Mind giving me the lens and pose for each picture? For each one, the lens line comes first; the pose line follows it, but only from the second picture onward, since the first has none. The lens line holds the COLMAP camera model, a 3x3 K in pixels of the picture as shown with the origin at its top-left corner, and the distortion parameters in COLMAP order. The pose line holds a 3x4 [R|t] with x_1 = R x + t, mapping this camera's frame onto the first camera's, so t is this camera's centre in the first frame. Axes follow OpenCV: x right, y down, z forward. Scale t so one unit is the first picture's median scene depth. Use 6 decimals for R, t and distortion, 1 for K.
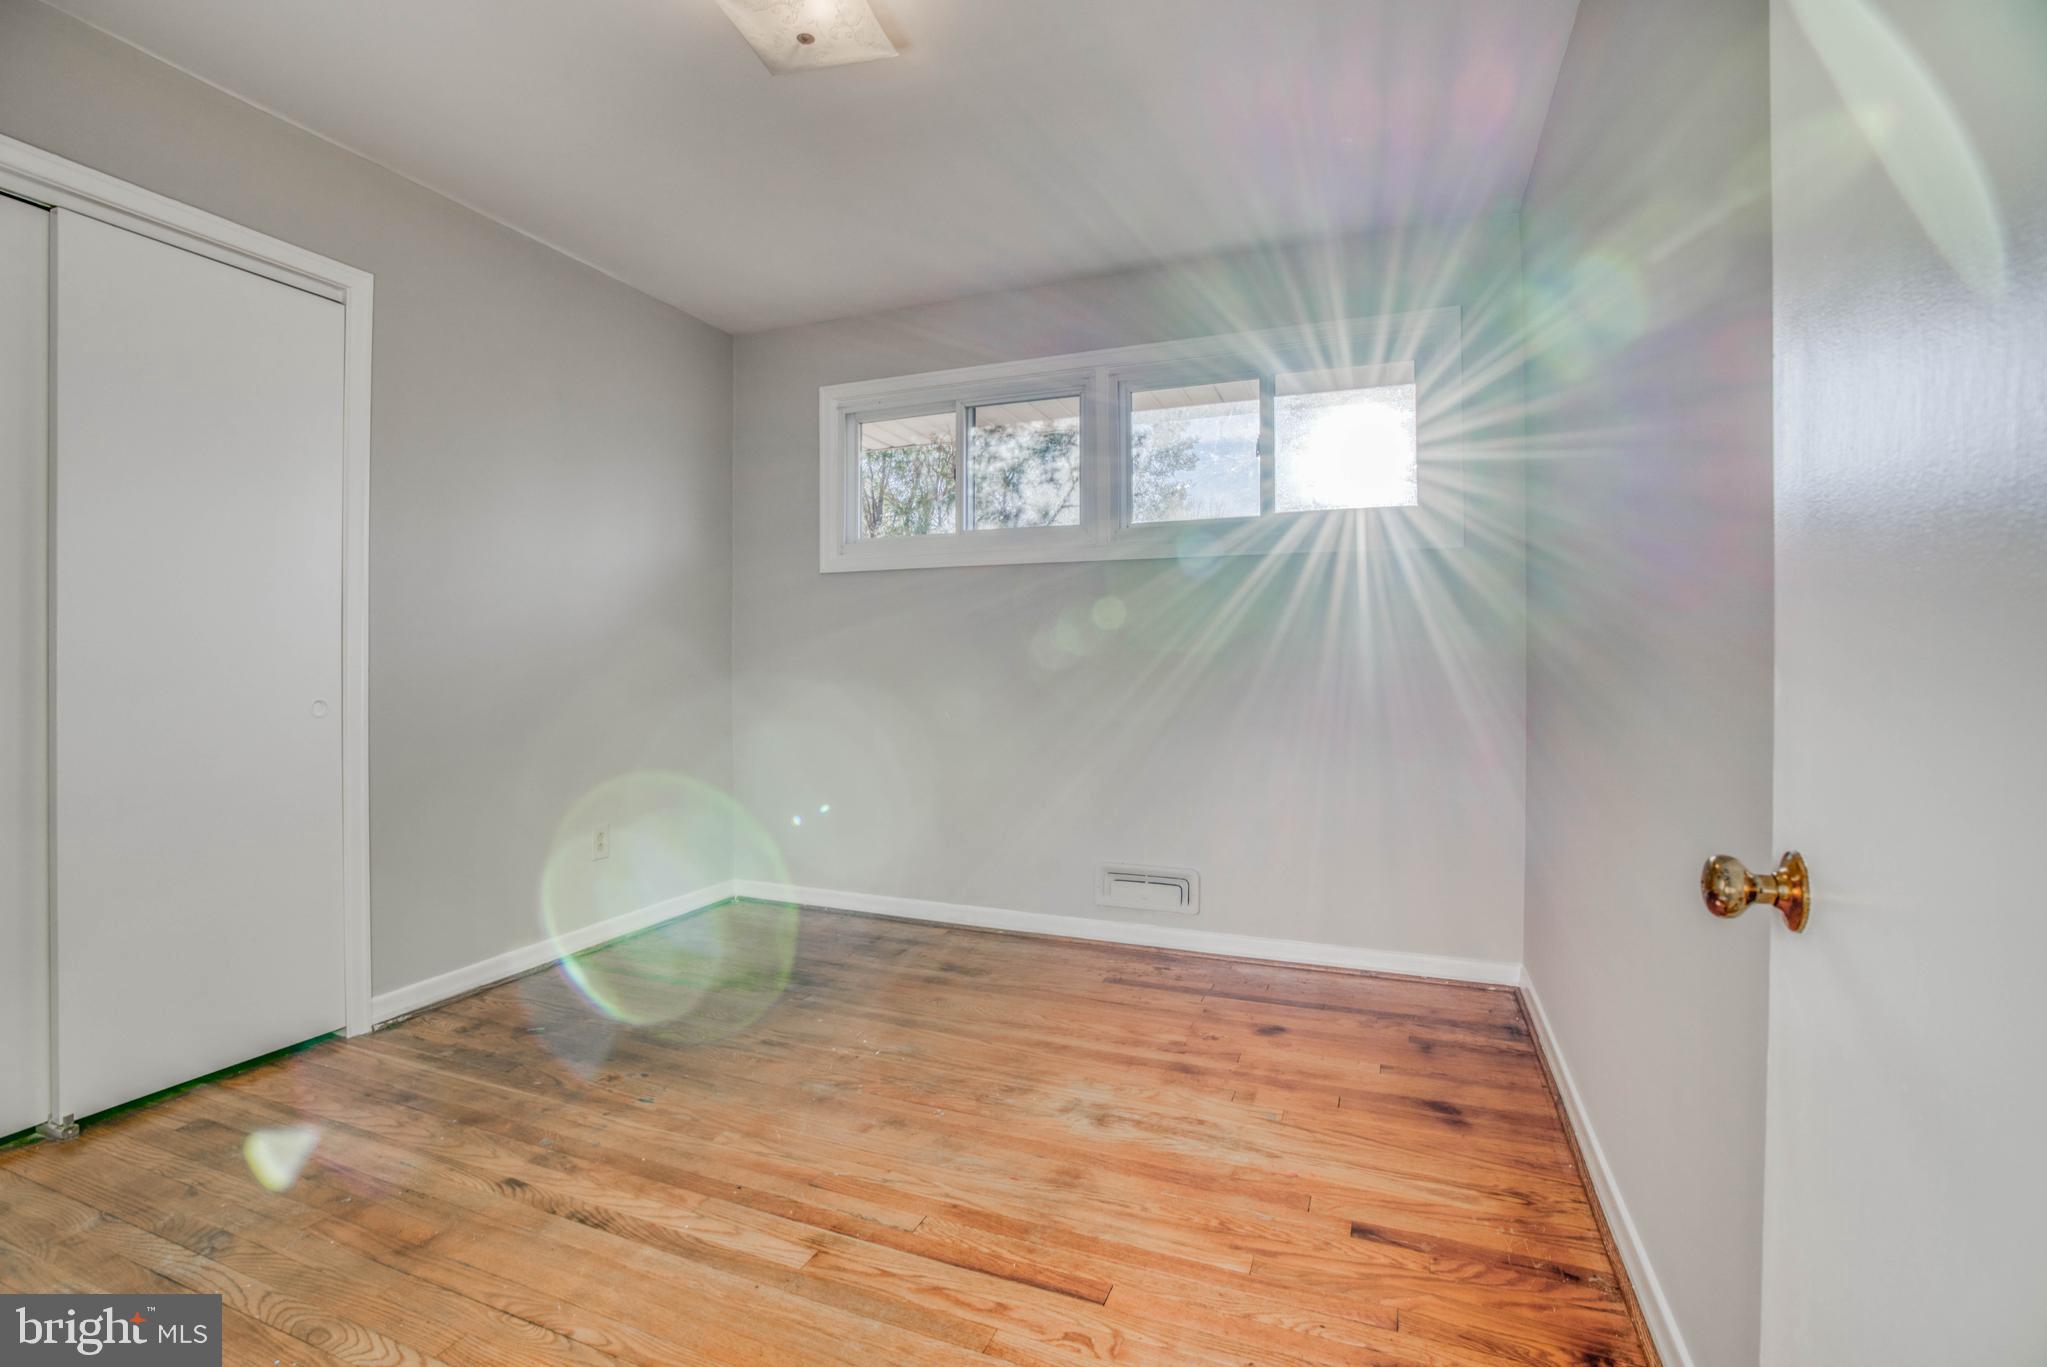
lens RADIAL K [[936.6, 0, 1009.4], [0, 936.6, 671.8], [0, 0, 1]] dist [-0.067353, 0.024183]
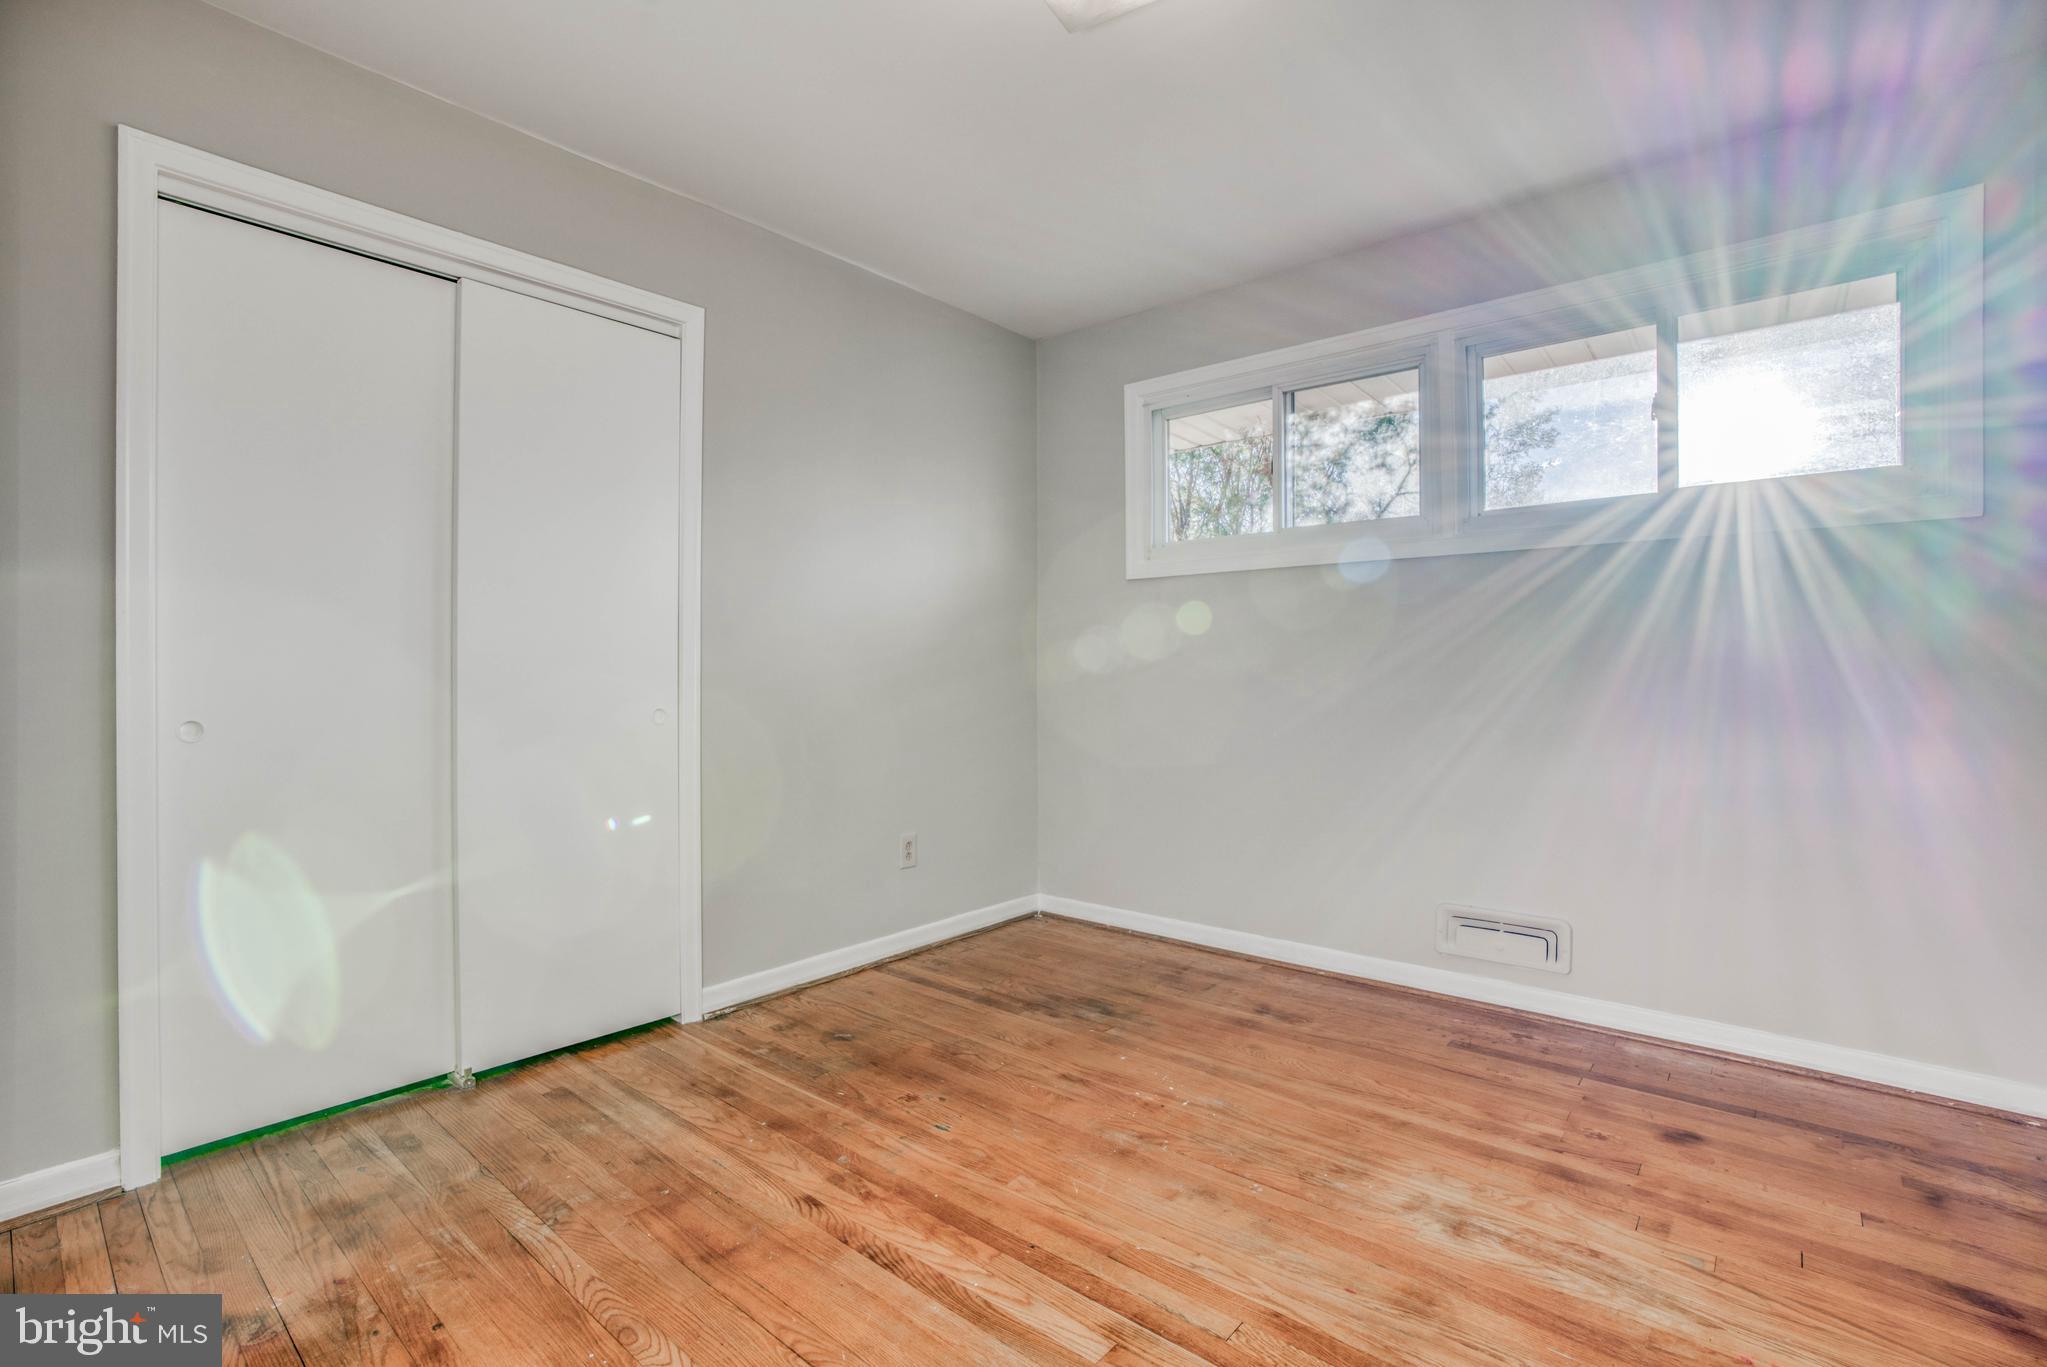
lens RADIAL K [[936.6, 0, 1012.1], [0, 936.6, 681.6], [0, 0, 1]] dist [-0.067353, 0.024183]
pose [[0.949402, 0.001884, -0.314058, -0.020527], [-0.002242, 0.999997, -0.000781, -0.000198], [0.314056, 0.001445, 0.949404, 0.089474]]
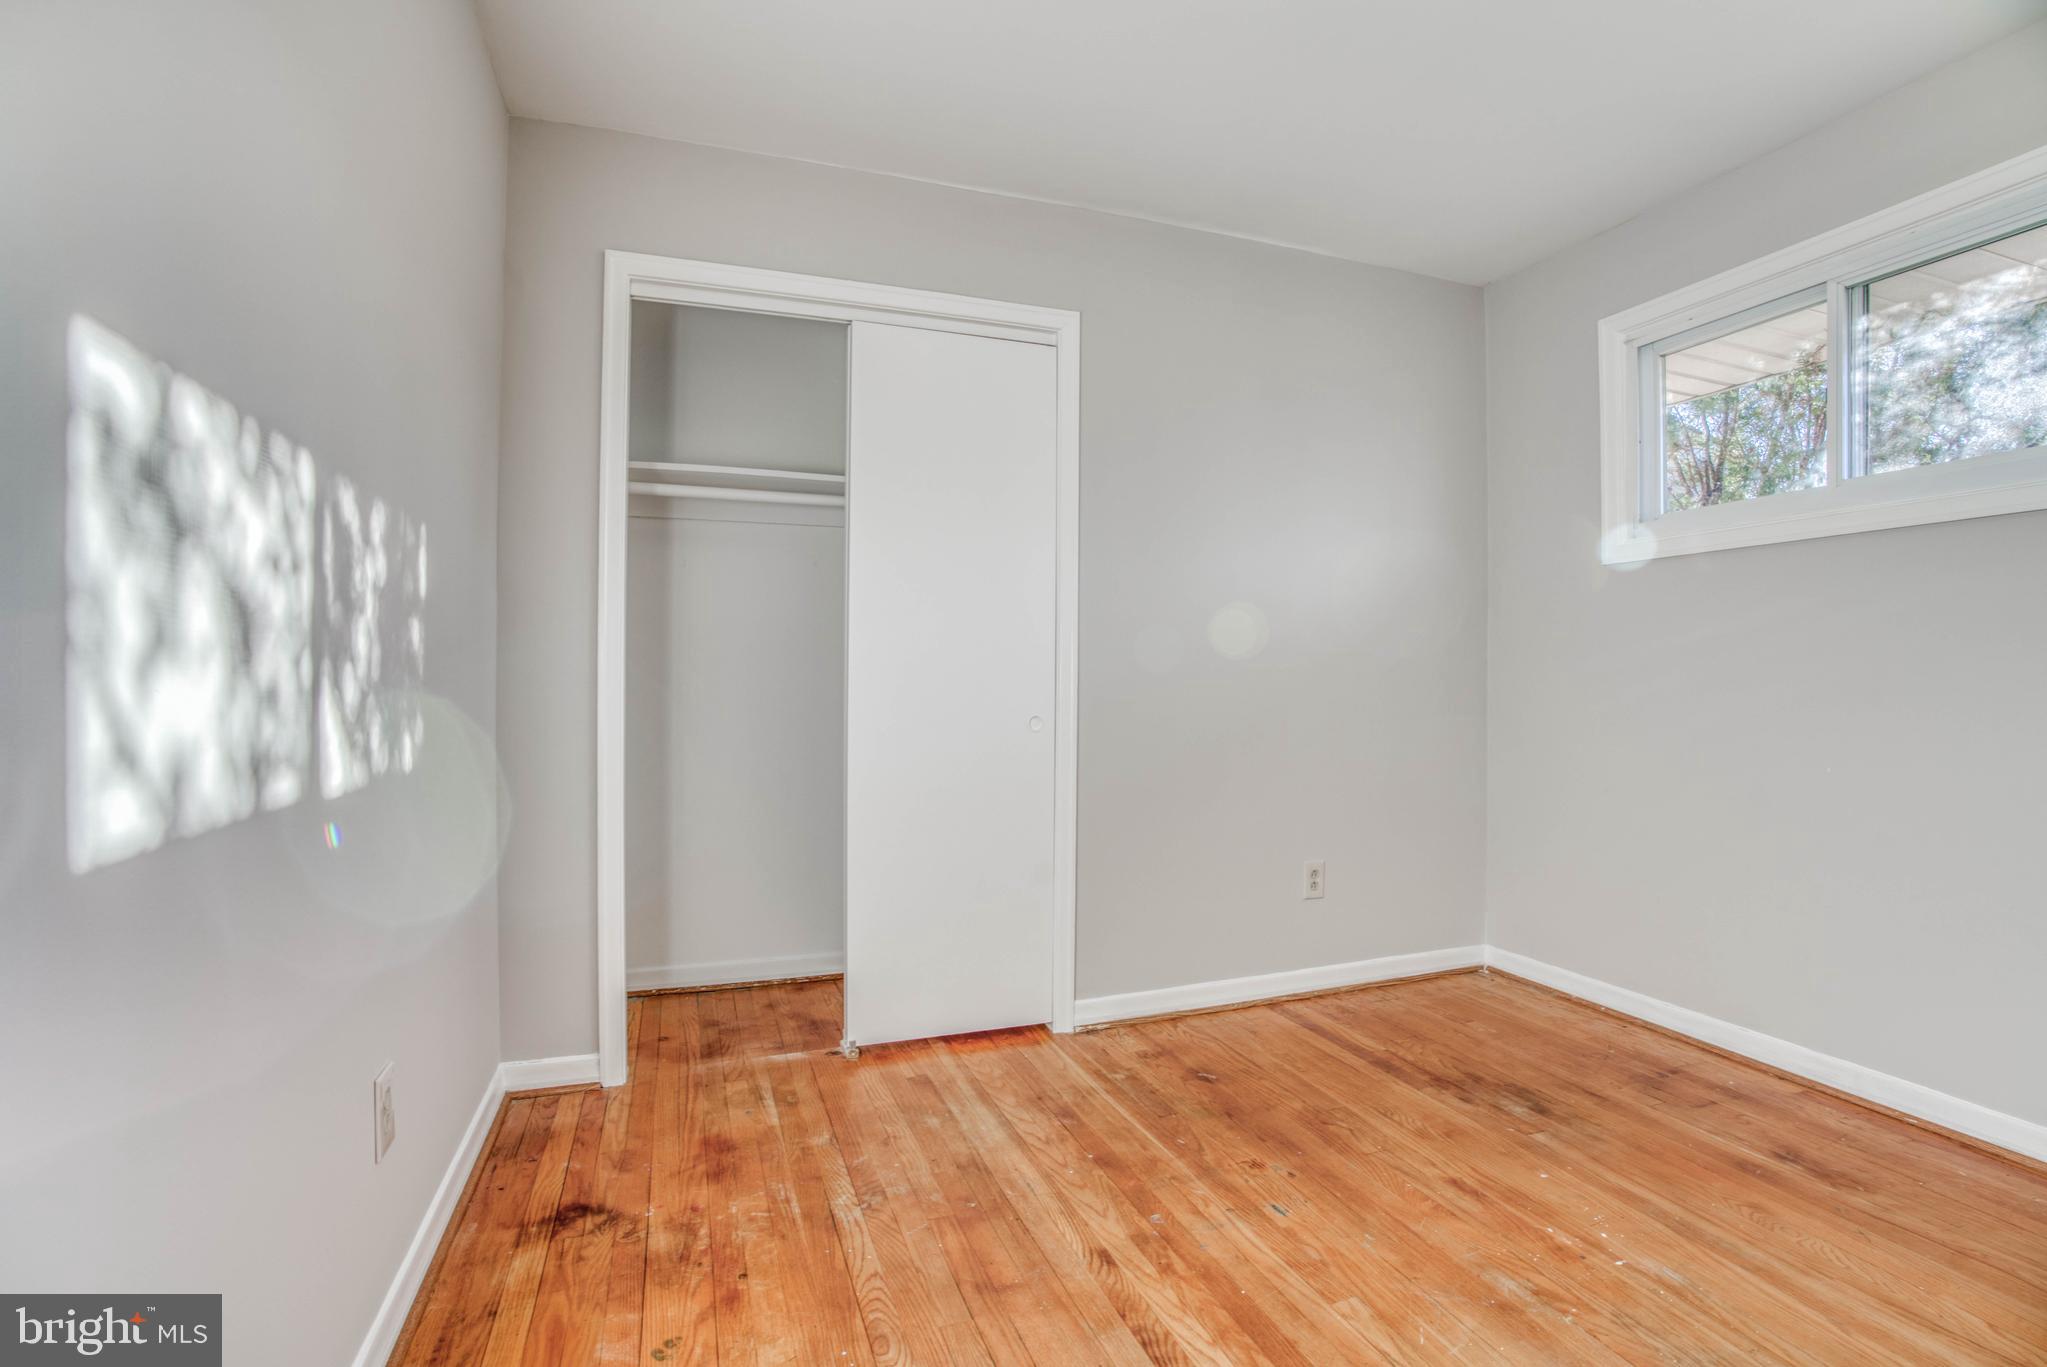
lens RADIAL K [[936.6, 0, 999.4], [0, 936.6, 687.1], [0, 0, 1]] dist [-0.067353, 0.024183]
pose [[0.662604, 0.004473, -0.748957, 0.045588], [-0.009488, 0.999952, -0.002422, 0.000310], [0.748910, 0.008711, 0.662614, 0.228557]]
